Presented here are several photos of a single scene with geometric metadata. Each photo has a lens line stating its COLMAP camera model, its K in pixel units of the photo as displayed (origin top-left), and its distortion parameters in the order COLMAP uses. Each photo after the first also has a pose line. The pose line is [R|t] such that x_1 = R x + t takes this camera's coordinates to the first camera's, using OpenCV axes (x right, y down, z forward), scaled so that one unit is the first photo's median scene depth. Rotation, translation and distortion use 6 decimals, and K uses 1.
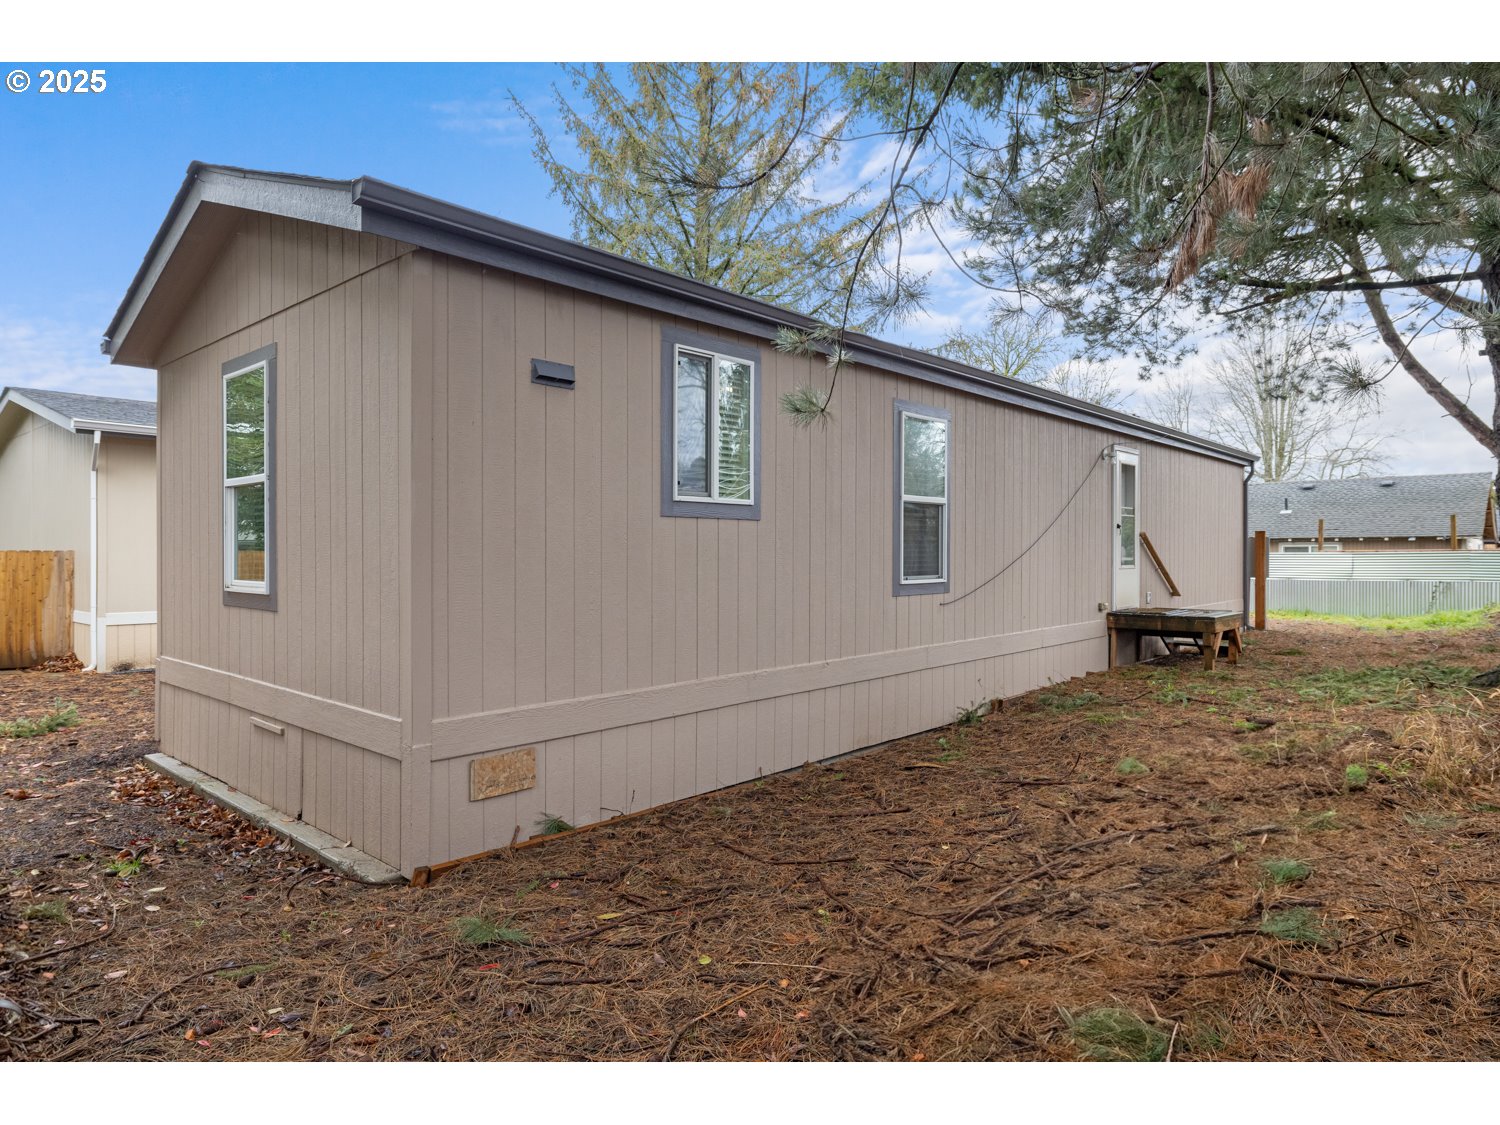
lens RADIAL K [[893.7, 0, 750.0], [0, 893.7, 562.5], [0, 0, 1]] dist [0.005229, 0.001628]
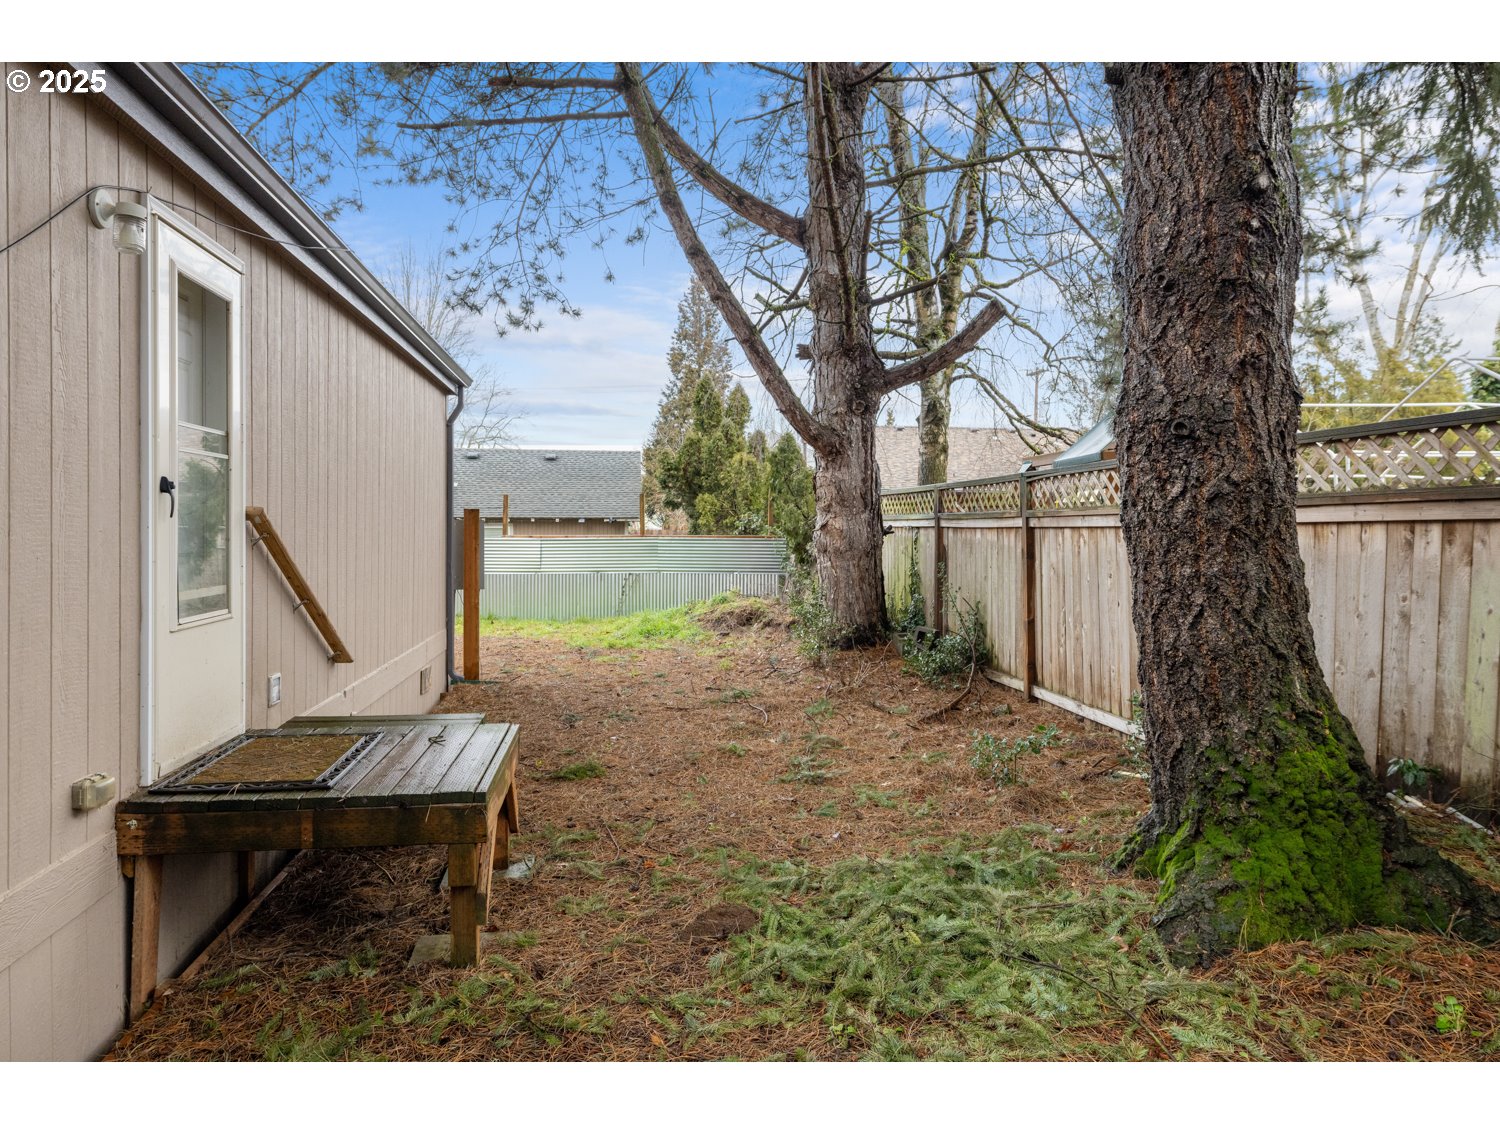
lens RADIAL K [[996.0, 0, 745.4], [0, 996.0, 529.7], [0, 0, 1]] dist [-0.007584, -0.001042]
pose [[0.655195, 0.003311, 0.755453, 0.250355], [0.004664, 0.999954, -0.008429, -0.019514], [-0.755445, 0.009046, 0.655149, 0.555944]]
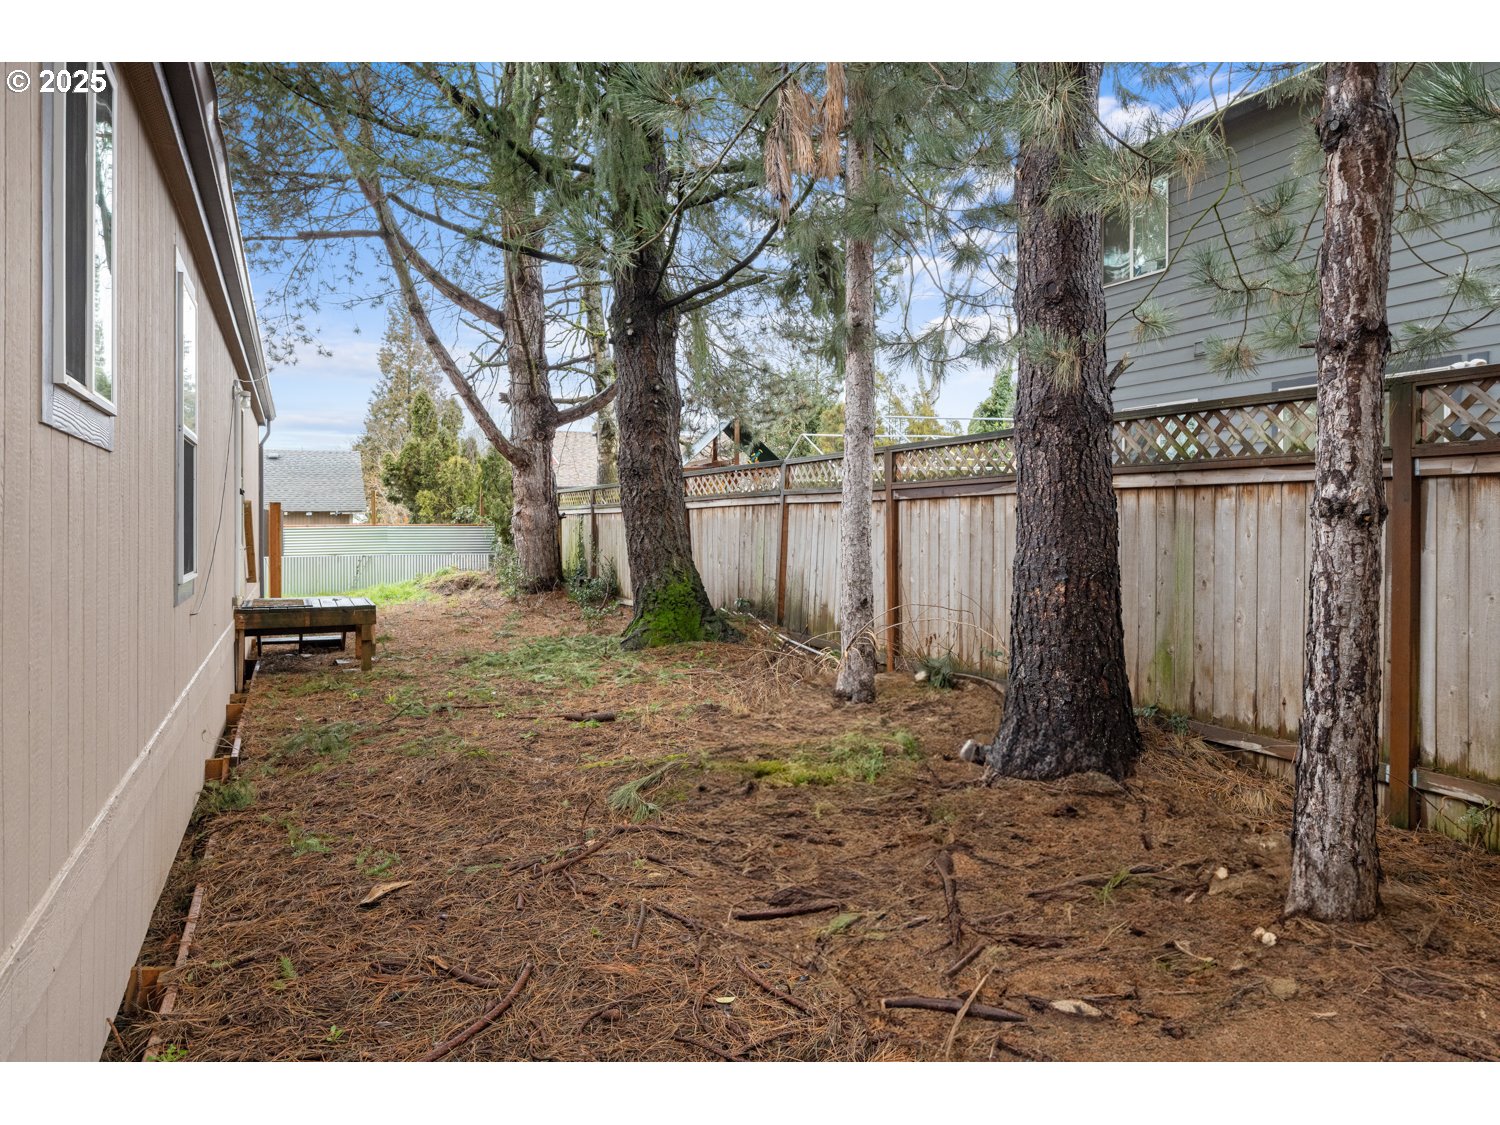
lens RADIAL K [[996.0, 0, 745.4], [0, 996.0, 529.7], [0, 0, 1]] dist [-0.007584, -0.001042]
pose [[0.416450, -0.005771, 0.909140, -0.137609], [0.014778, 0.999891, -0.000423, -0.002280], [-0.909038, 0.013611, 0.416490, 0.238869]]
